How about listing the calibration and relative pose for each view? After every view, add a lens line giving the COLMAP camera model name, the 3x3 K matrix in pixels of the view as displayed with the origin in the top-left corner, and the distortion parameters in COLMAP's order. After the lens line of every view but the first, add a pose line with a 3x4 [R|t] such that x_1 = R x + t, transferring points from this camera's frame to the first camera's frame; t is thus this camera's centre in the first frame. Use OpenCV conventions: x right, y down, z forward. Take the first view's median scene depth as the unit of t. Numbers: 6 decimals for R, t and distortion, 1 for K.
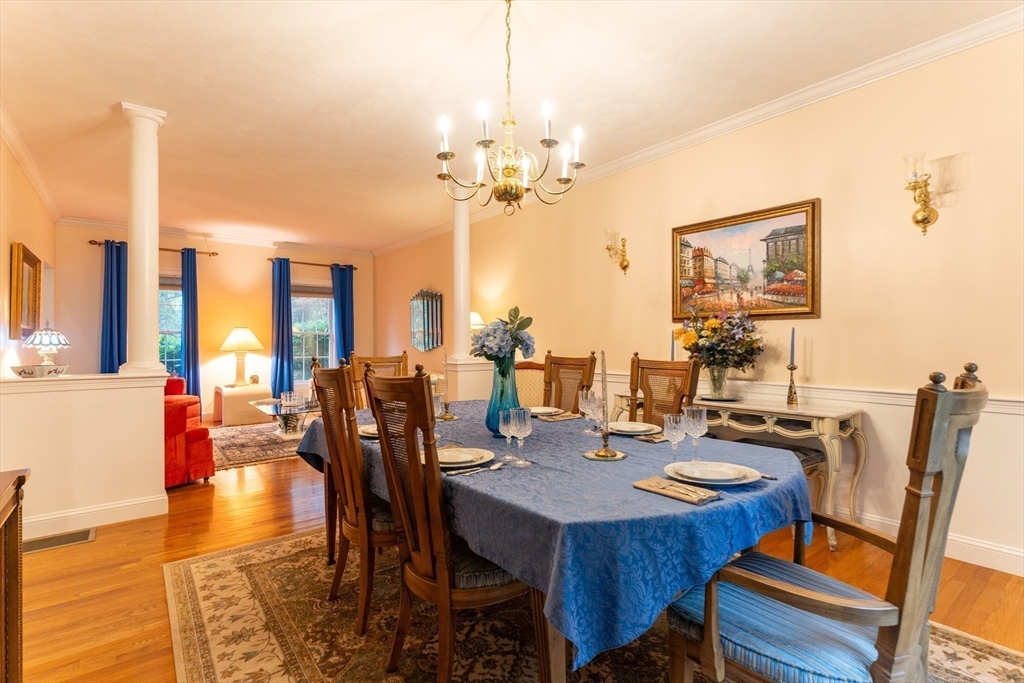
lens RADIAL K [[493.2, 0, 497.6], [0, 493.2, 331.0], [0, 0, 1]] dist [0.003218, -0.001204]
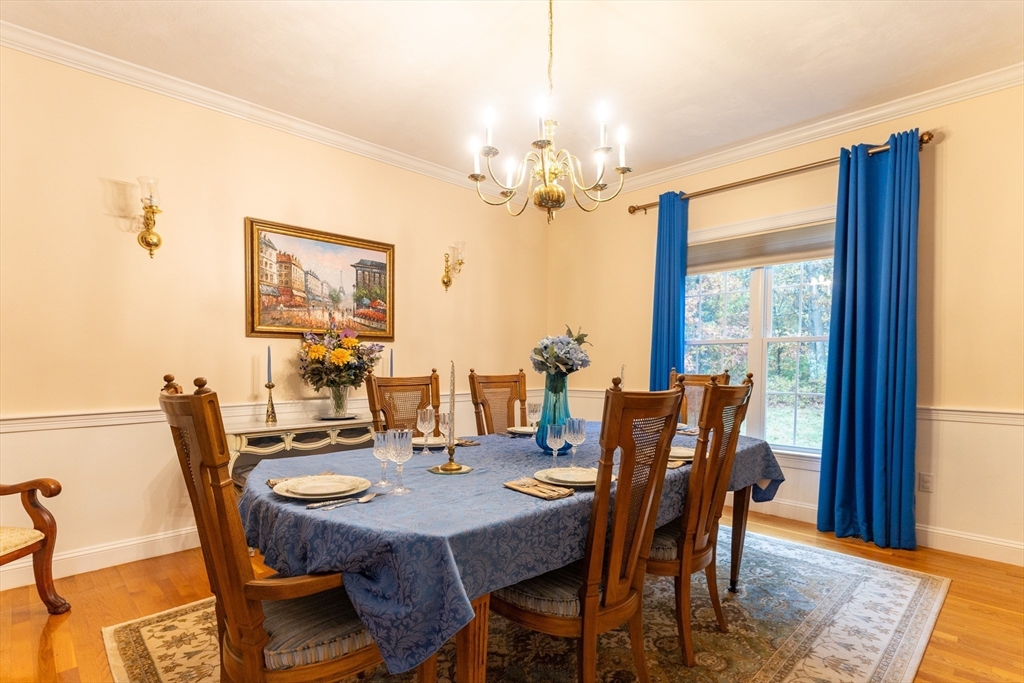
lens RADIAL K [[493.2, 0, 530.7], [0, 493.2, 388.1], [0, 0, 1]] dist [0.003218, -0.001204]
pose [[-0.135914, -0.048937, 0.989511, -0.587271], [-0.022379, 0.998676, 0.046317, 0.023078], [-0.990468, -0.015850, -0.136830, 0.753164]]
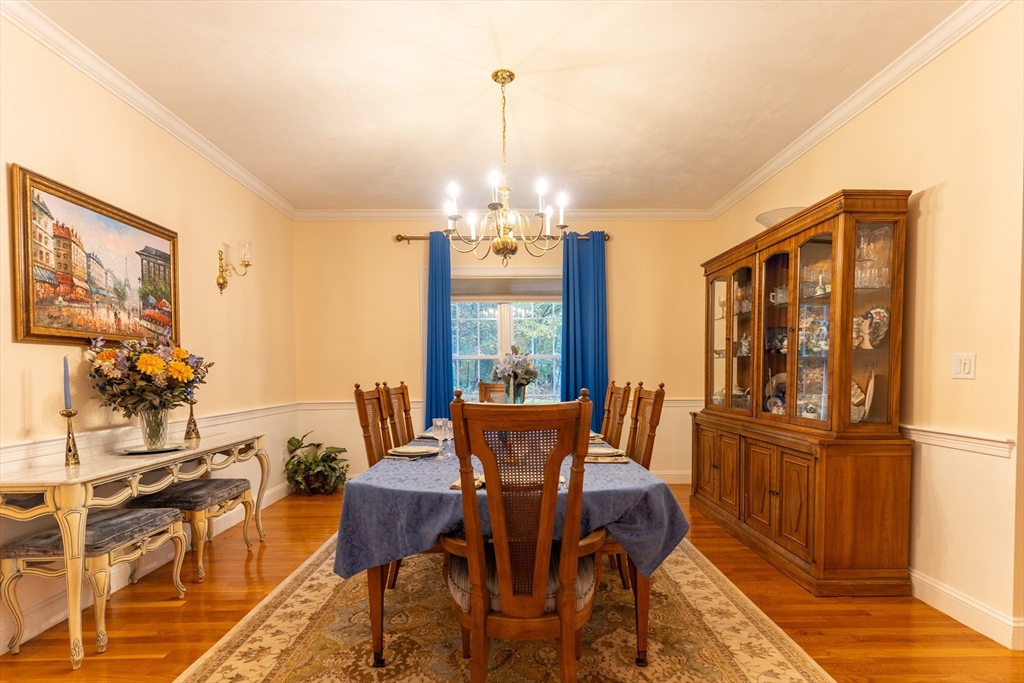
lens RADIAL K [[493.2, 0, 506.9], [0, 493.2, 386.8], [0, 0, 1]] dist [0.003218, -0.001204]
pose [[-0.796663, -0.003789, 0.604412, -0.452798], [0.002929, 0.999944, 0.010130, 0.032914], [-0.604417, 0.009841, -0.796608, 1.277863]]
